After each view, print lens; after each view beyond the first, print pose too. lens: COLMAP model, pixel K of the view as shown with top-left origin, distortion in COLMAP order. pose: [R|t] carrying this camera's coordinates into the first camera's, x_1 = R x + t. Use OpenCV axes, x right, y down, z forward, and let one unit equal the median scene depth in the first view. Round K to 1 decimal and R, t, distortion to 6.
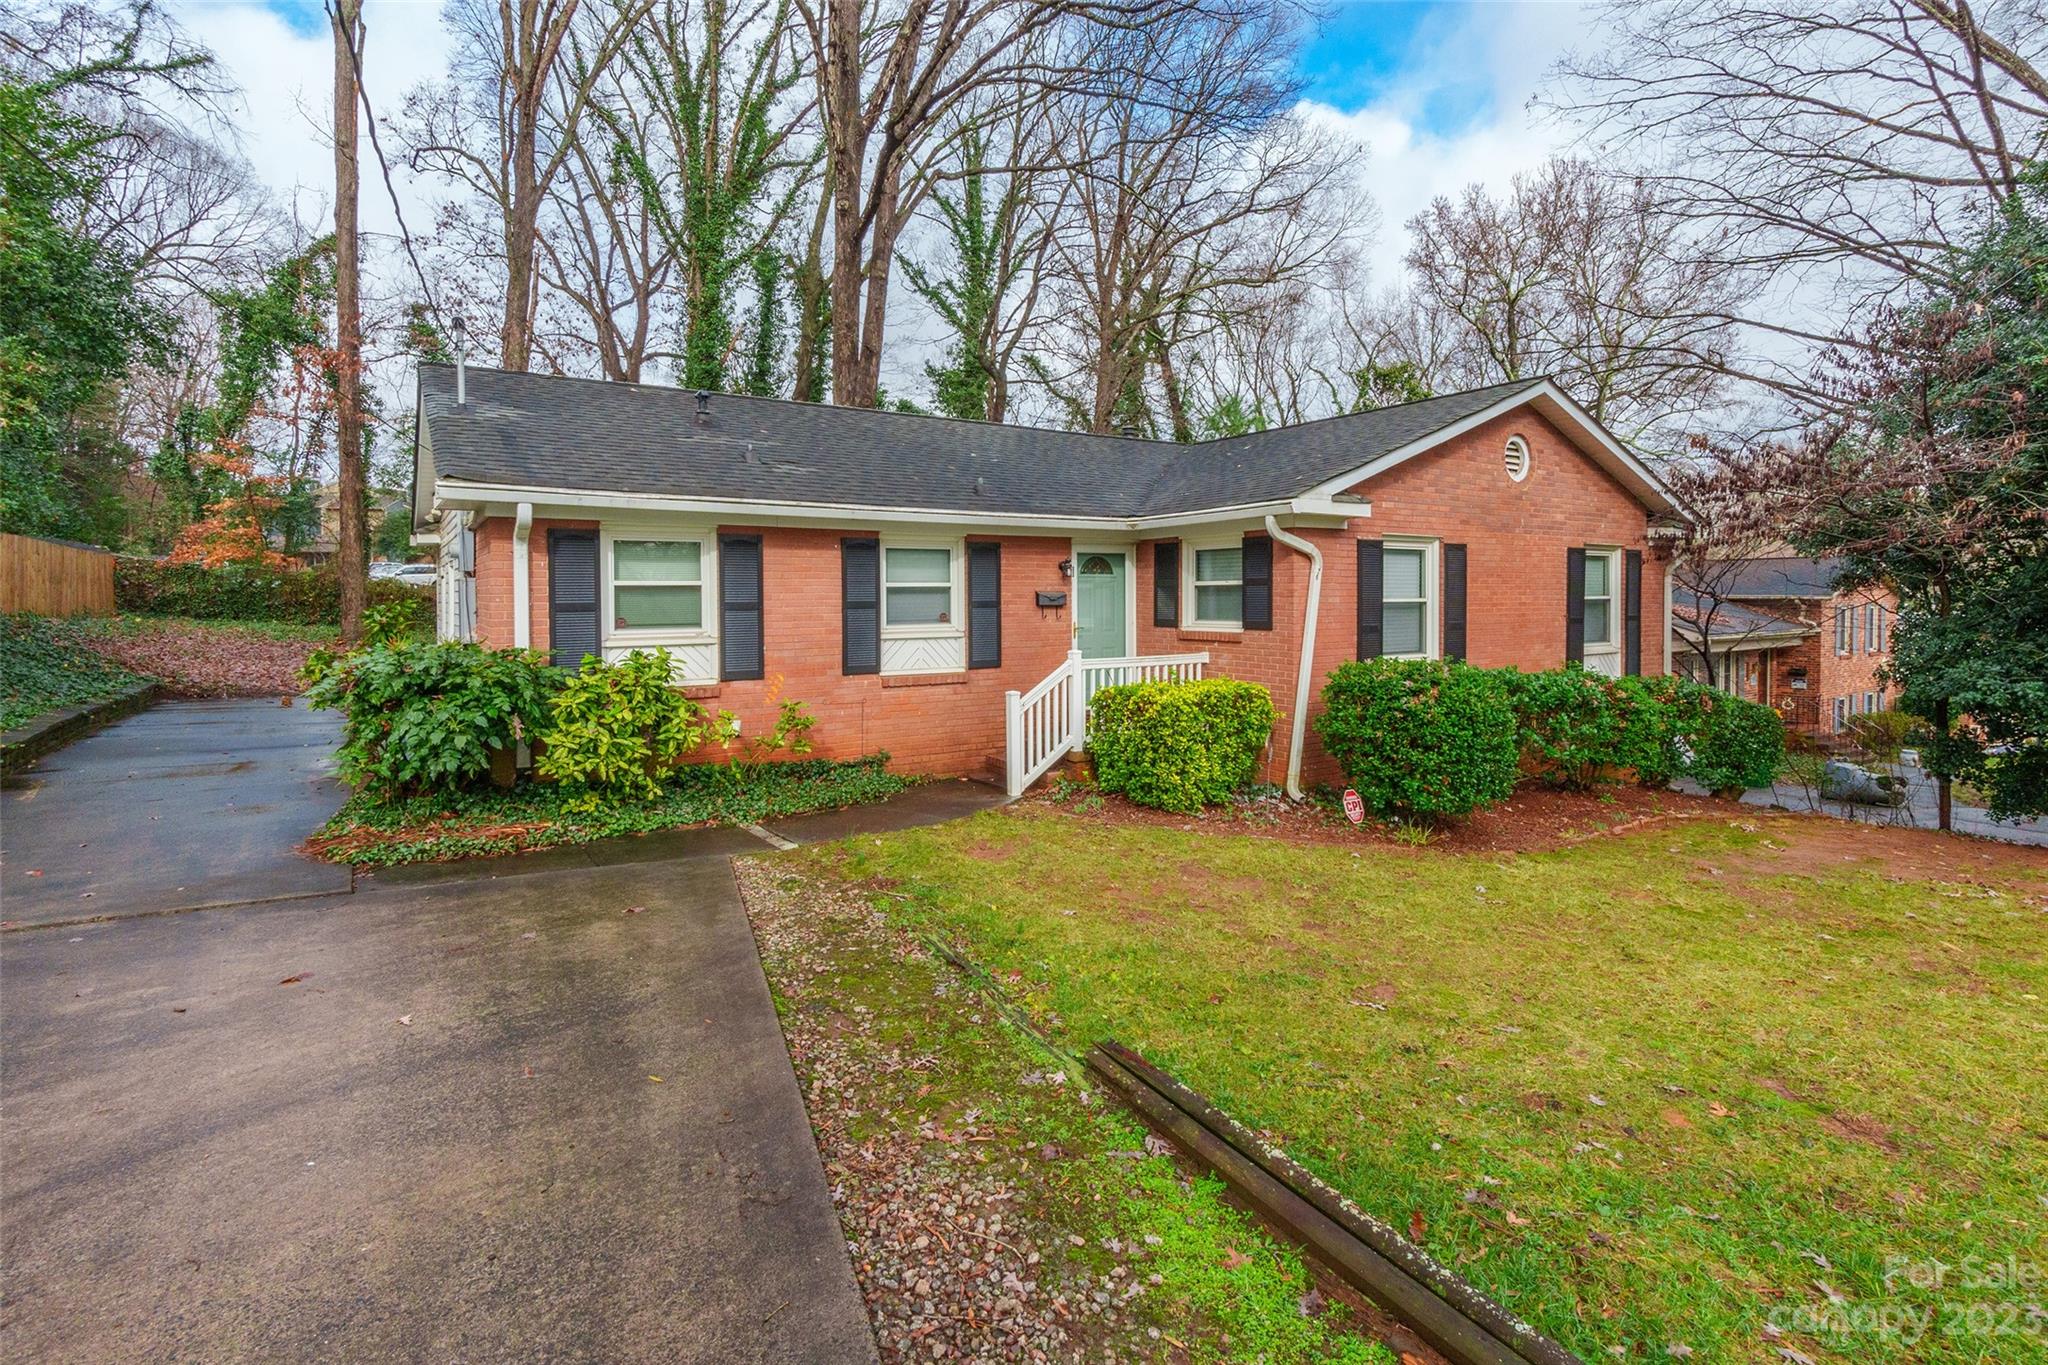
lens RADIAL K [[943.6, 0, 1023.1], [0, 943.6, 679.0], [0, 0, 1]] dist [-0.009594, 0.001427]
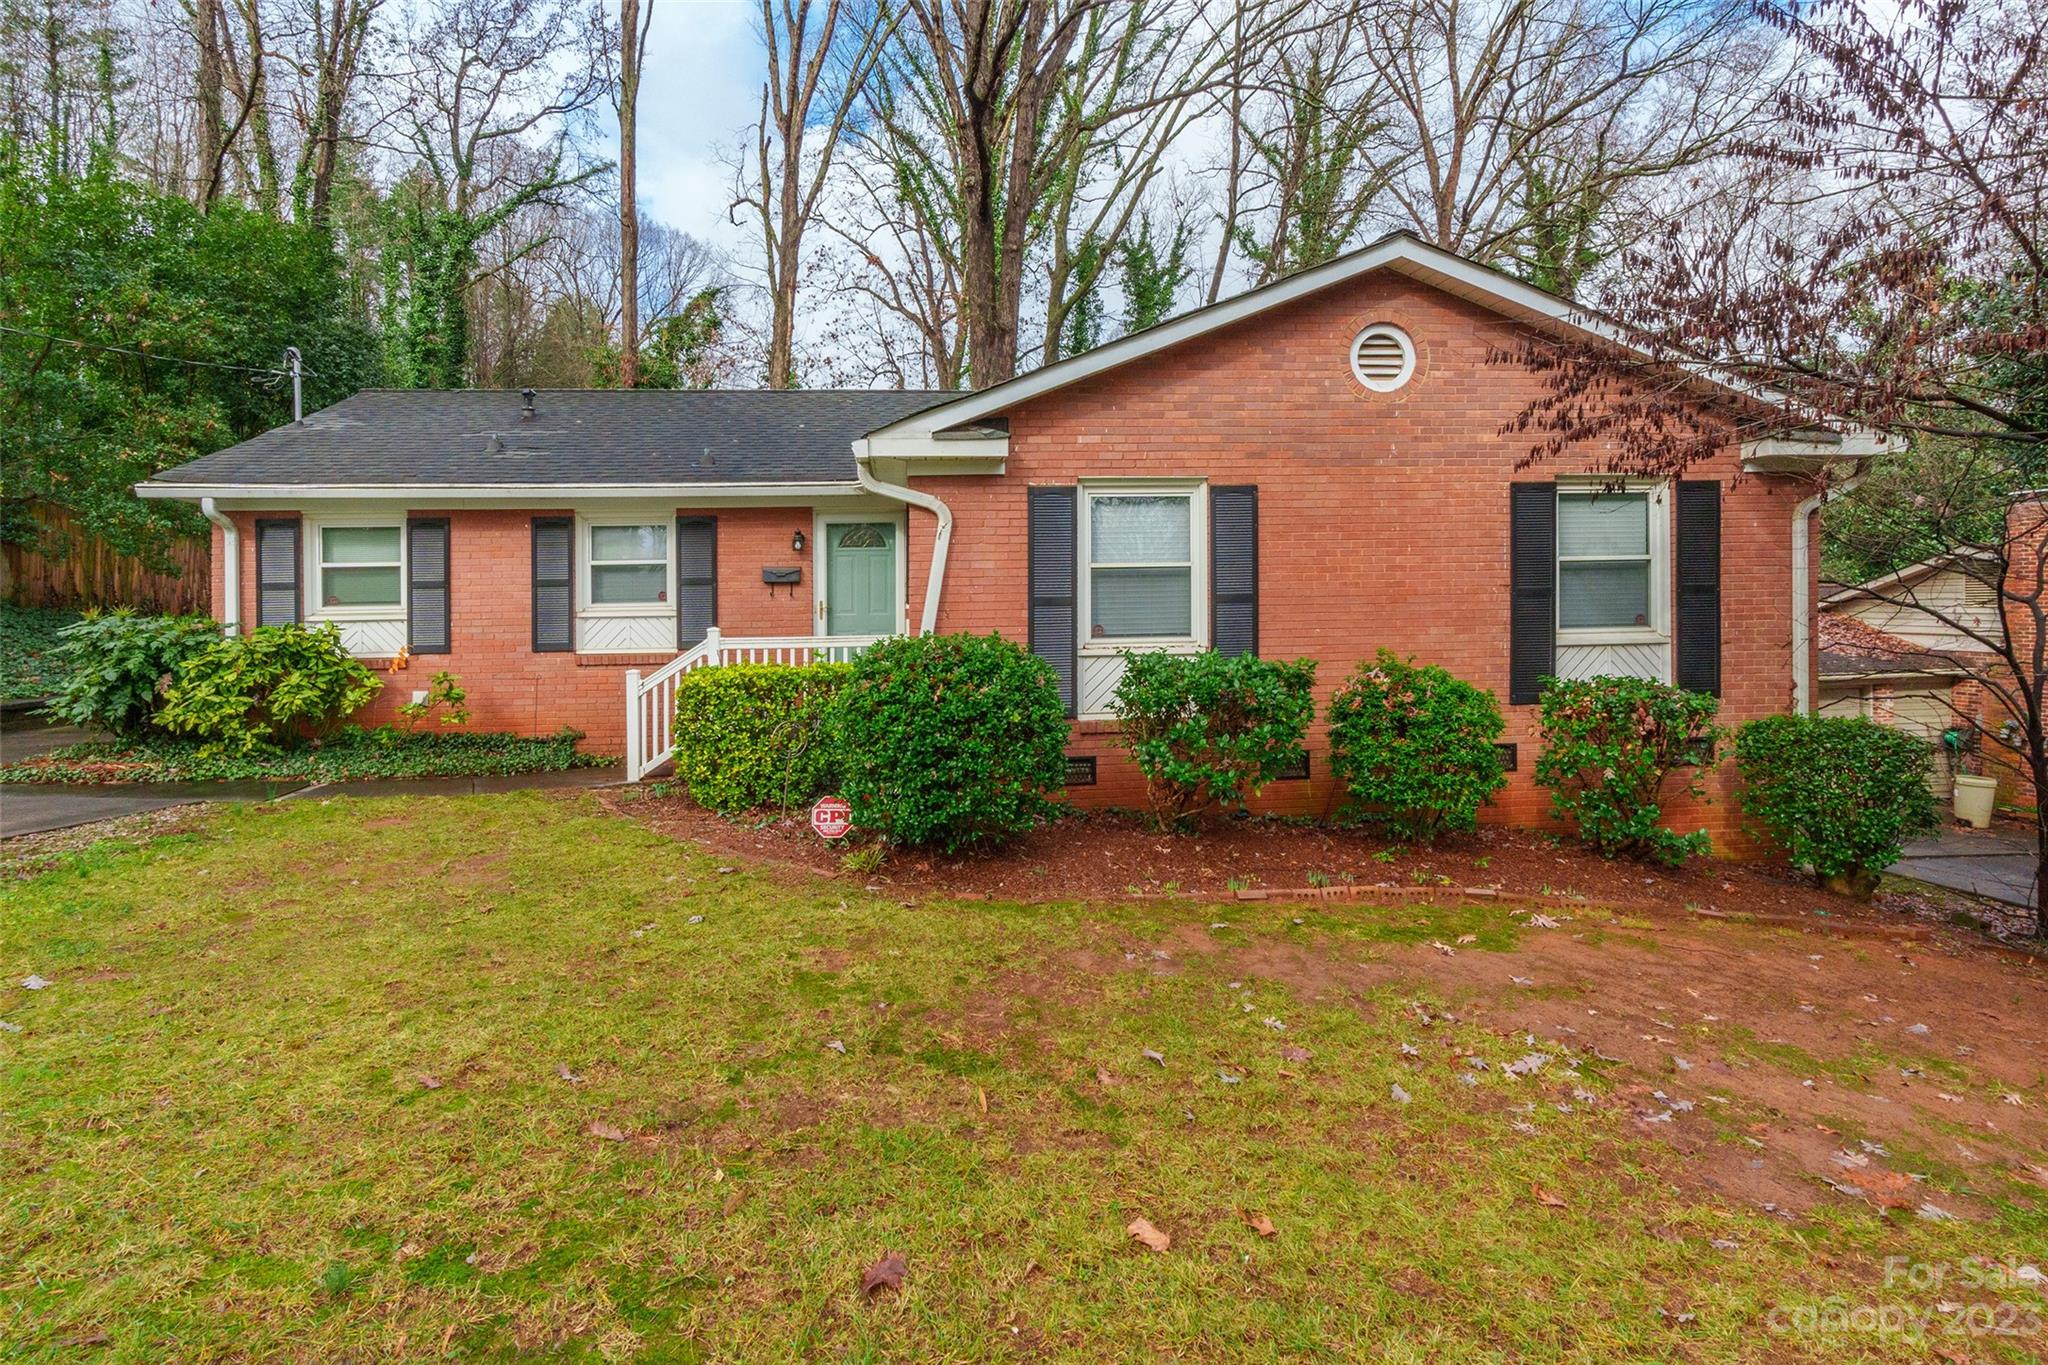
lens RADIAL K [[1016.7, 0, 1023.9], [0, 1016.7, 675.1], [0, 0, 1]] dist [-0.009754, -0.000191]
pose [[0.889160, 0.020191, -0.457151, 0.749697], [-0.028052, 0.999552, -0.010414, 0.016421], [0.456736, 0.022084, 0.889328, 0.260467]]
